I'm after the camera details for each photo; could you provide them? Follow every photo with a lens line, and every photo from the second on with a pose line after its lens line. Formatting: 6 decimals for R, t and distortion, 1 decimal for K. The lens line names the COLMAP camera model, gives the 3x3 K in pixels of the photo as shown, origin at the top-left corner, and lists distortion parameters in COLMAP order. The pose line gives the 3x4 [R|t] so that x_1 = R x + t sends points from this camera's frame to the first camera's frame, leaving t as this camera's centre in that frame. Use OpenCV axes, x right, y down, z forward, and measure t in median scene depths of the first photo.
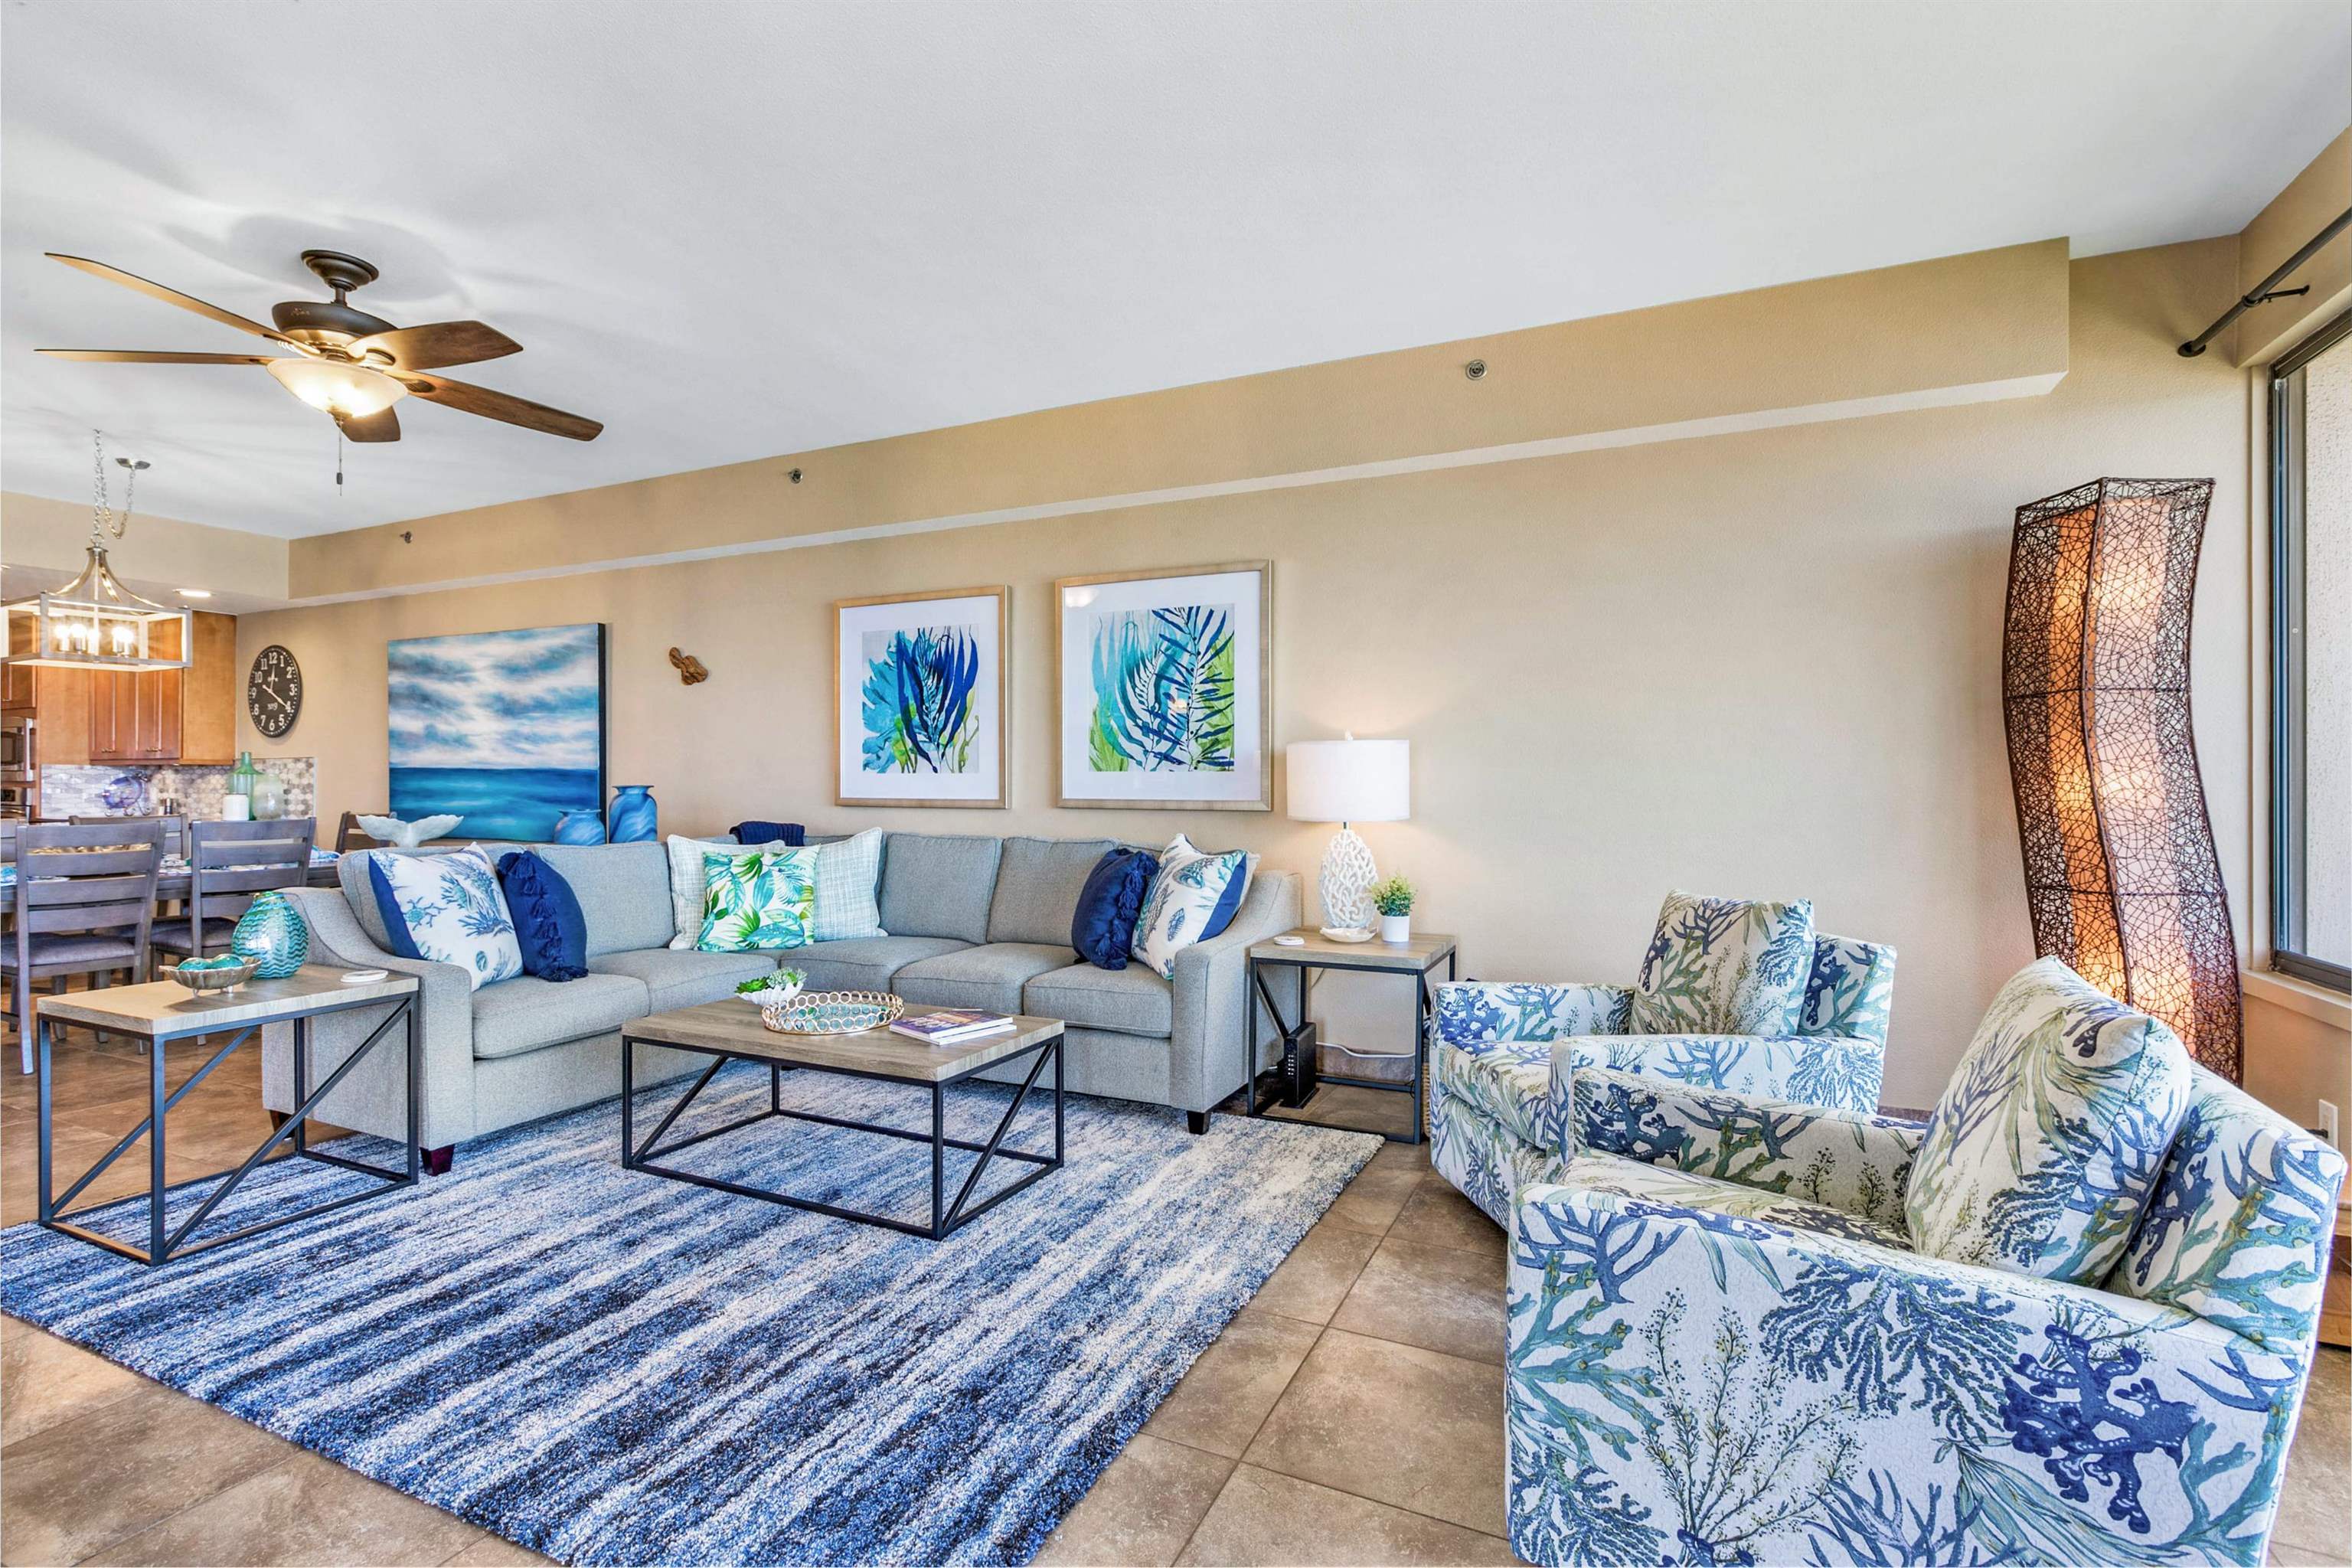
lens RADIAL K [[1084.2, 0, 1184.5], [0, 1084.2, 780.6], [0, 0, 1]] dist [-0.000633, -0.000425]
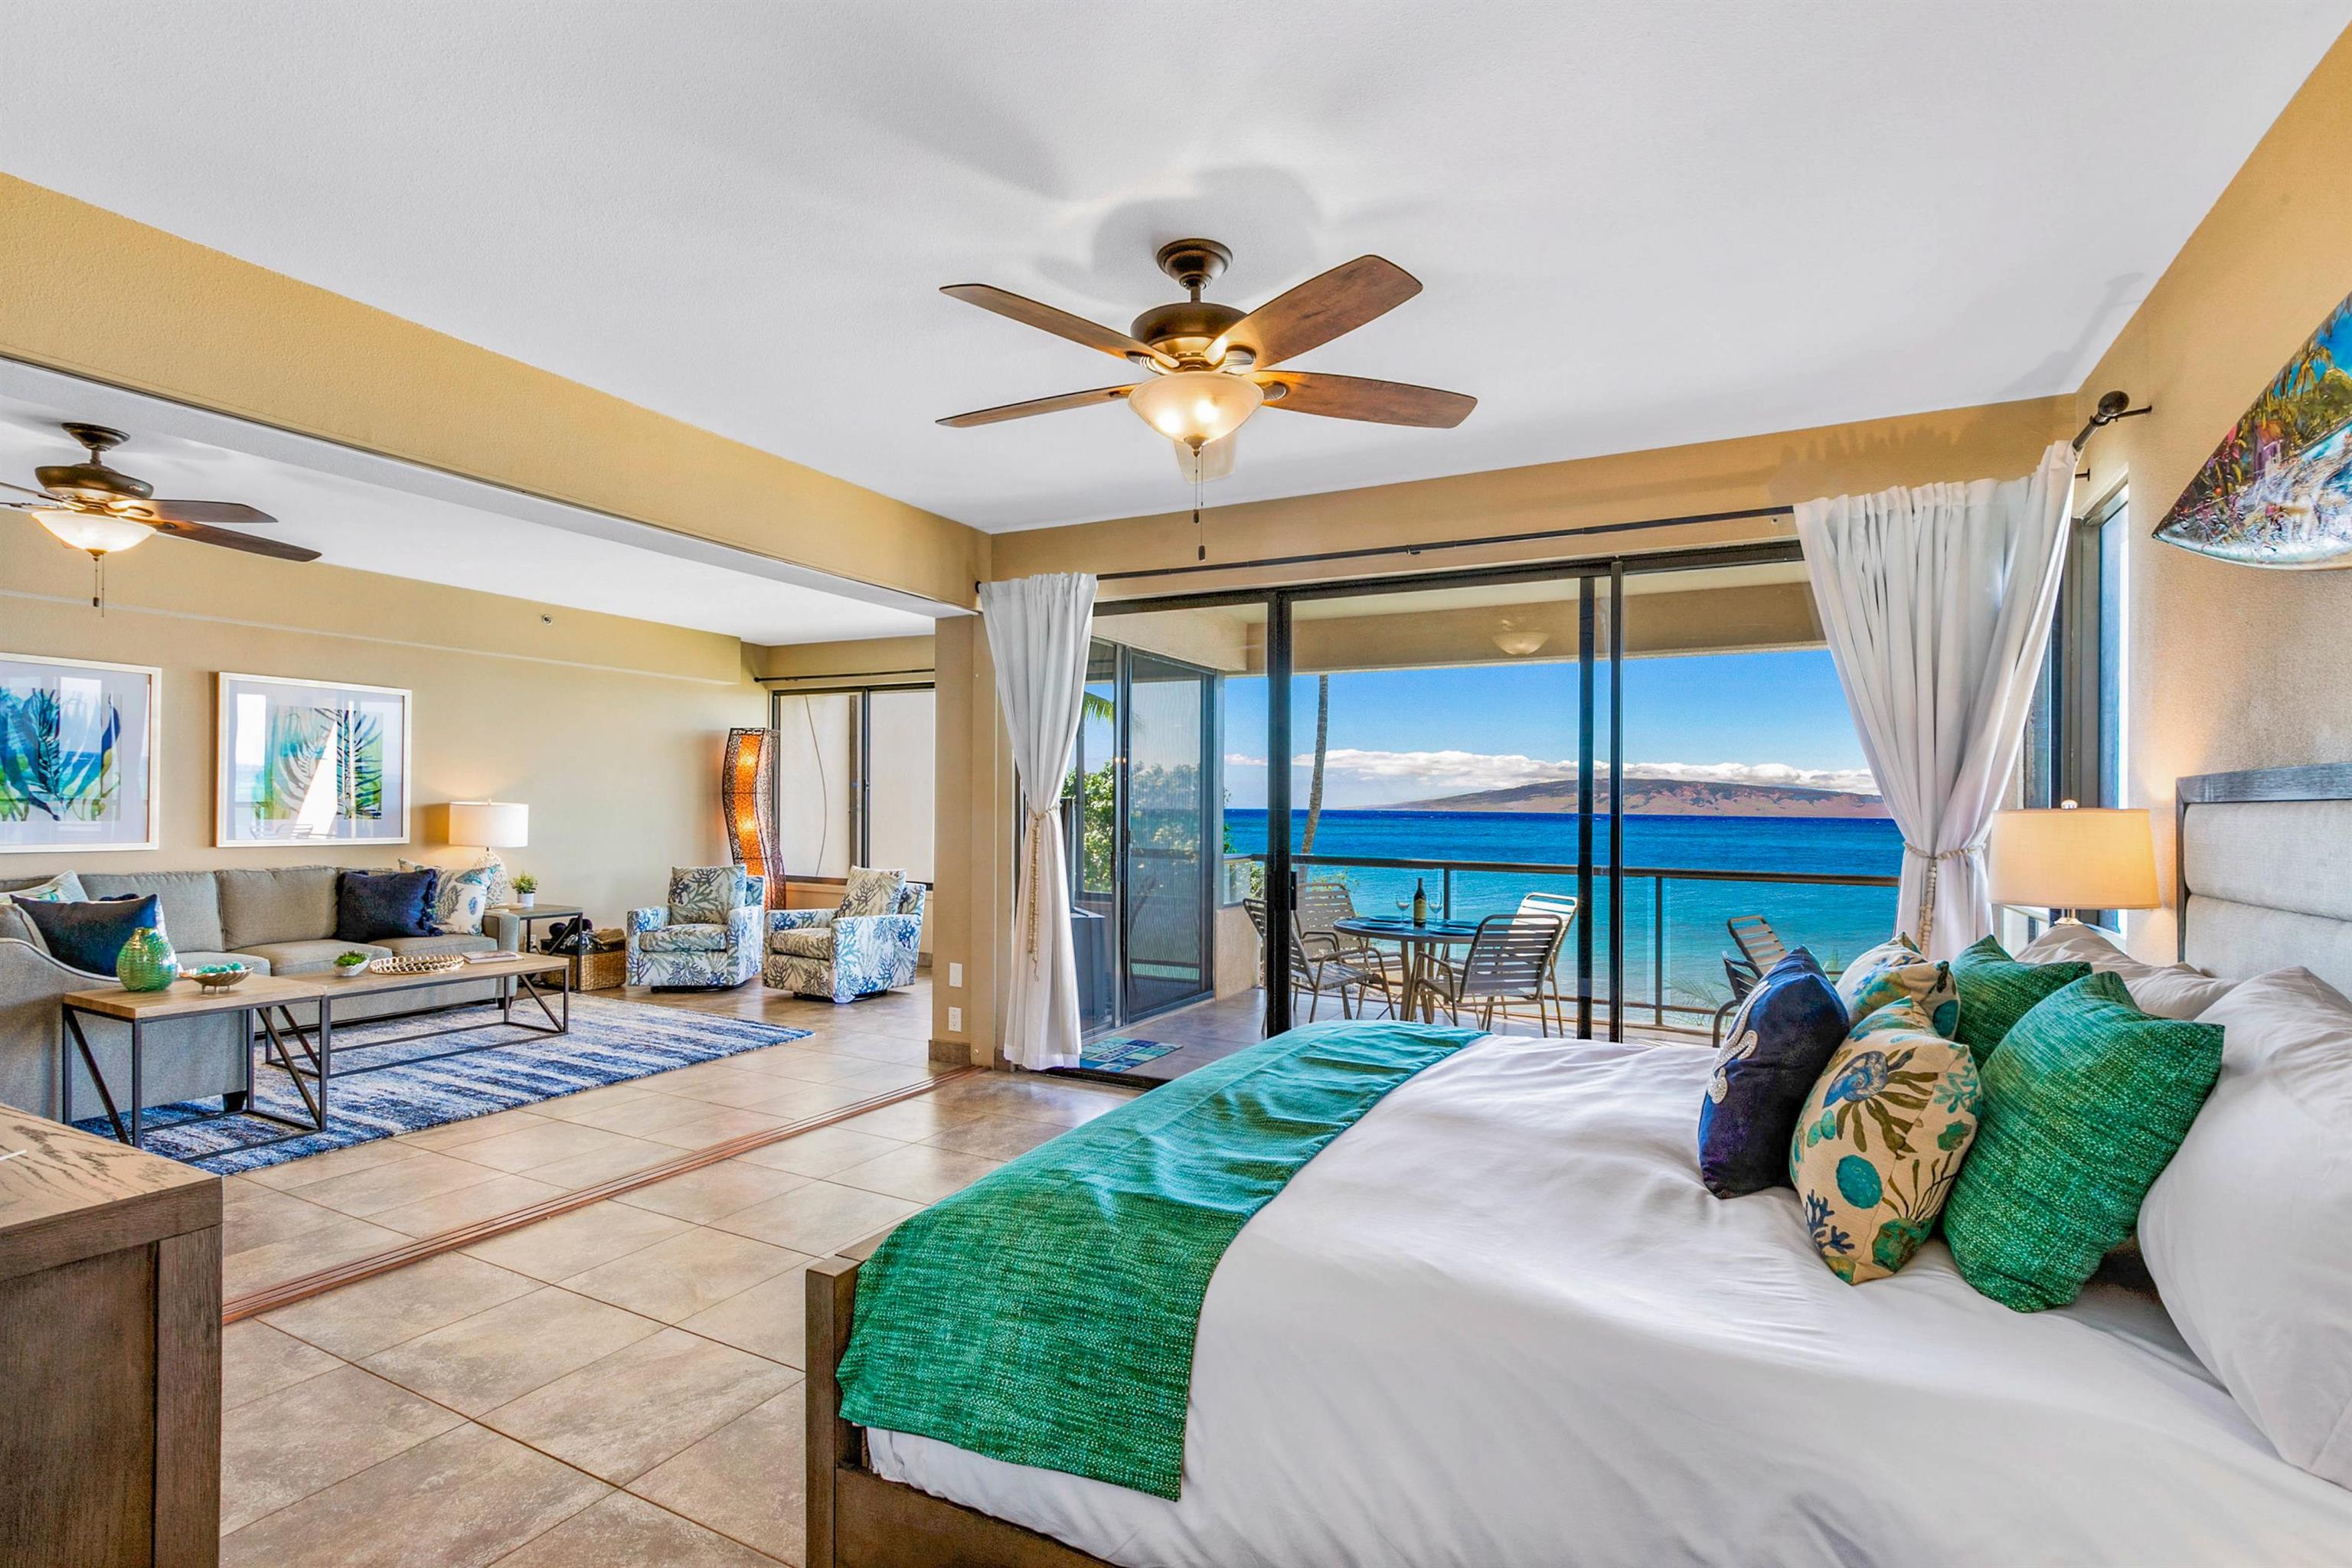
lens RADIAL K [[1093.6, 0, 1171.9], [0, 1093.6, 794.1], [0, 0, 1]] dist [0.000621, 0.000042]
pose [[0.053067, 0.010642, 0.998534, -1.251753], [-0.017576, 0.999798, -0.009721, -0.042111], [-0.998436, -0.017034, 0.053243, -0.198058]]
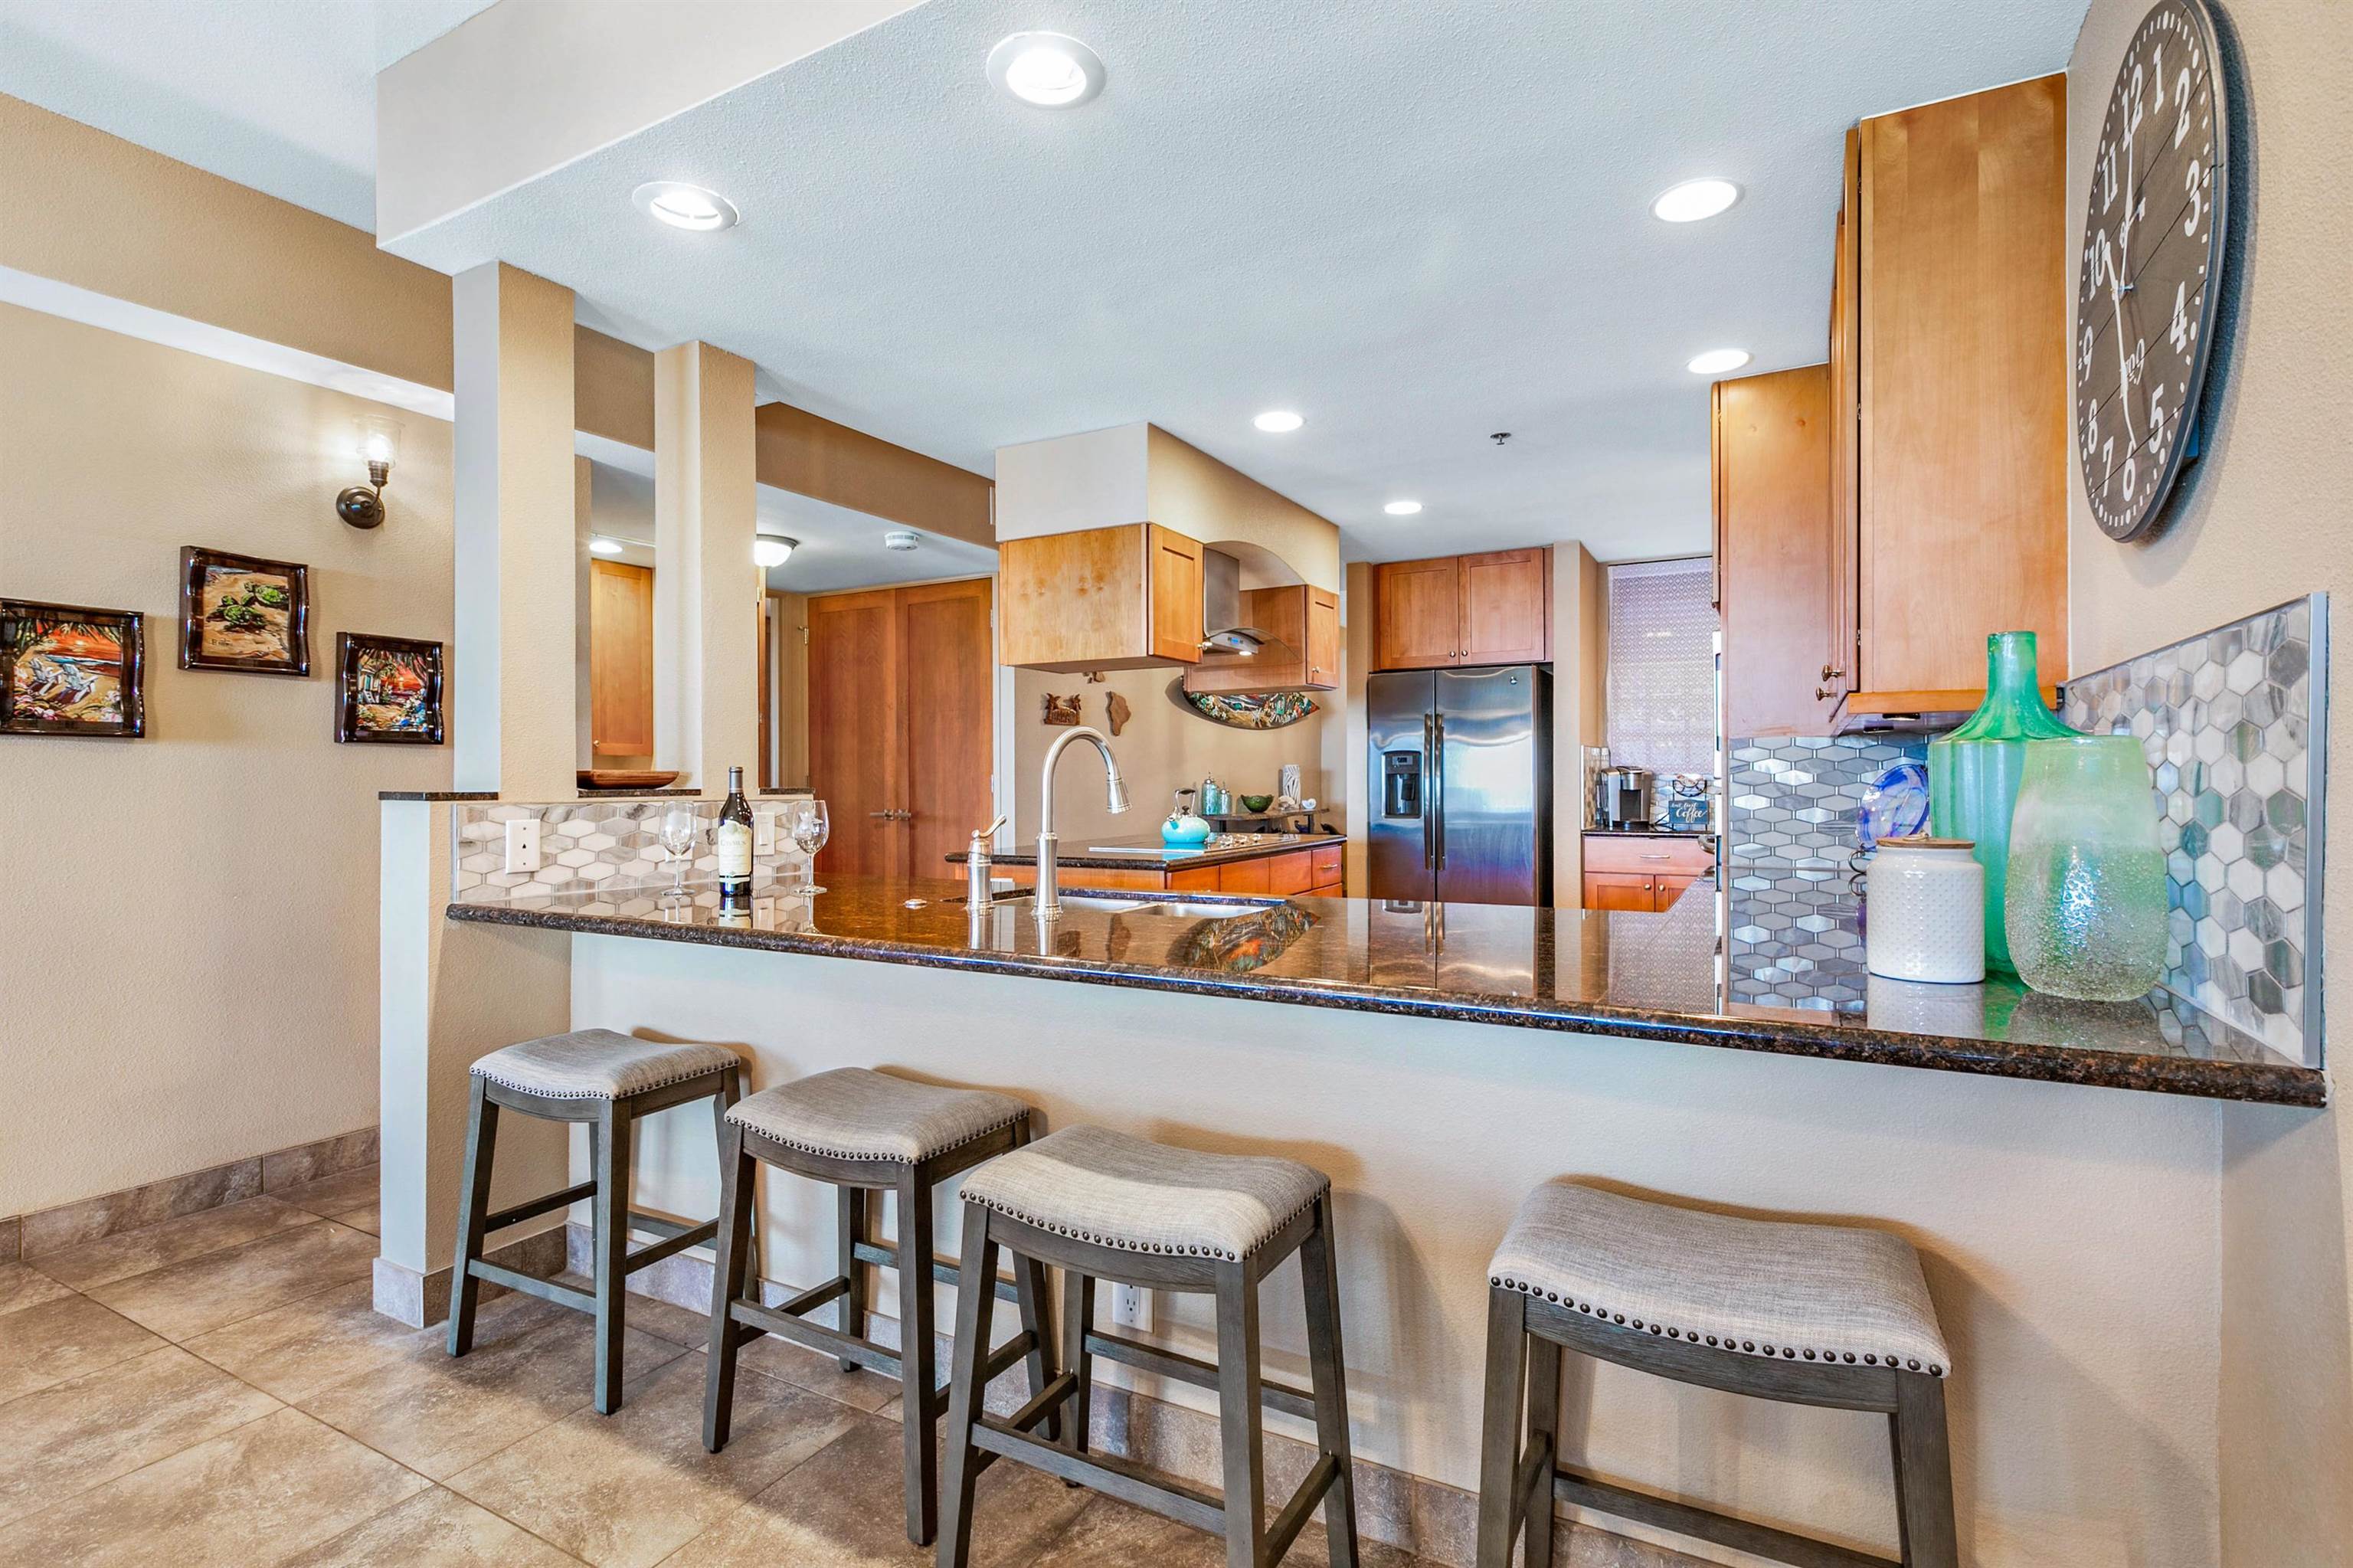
lens RADIAL K [[1125.1, 0, 1165.4], [0, 1125.1, 777.4], [0, 0, 1]] dist [0.000358, 0.000864]
pose [[-0.073109, -0.001468, -0.997323, -0.923479], [0.005069, 0.999985, -0.001843, 0.000124], [0.997311, -0.005190, -0.073100, 1.226267]]
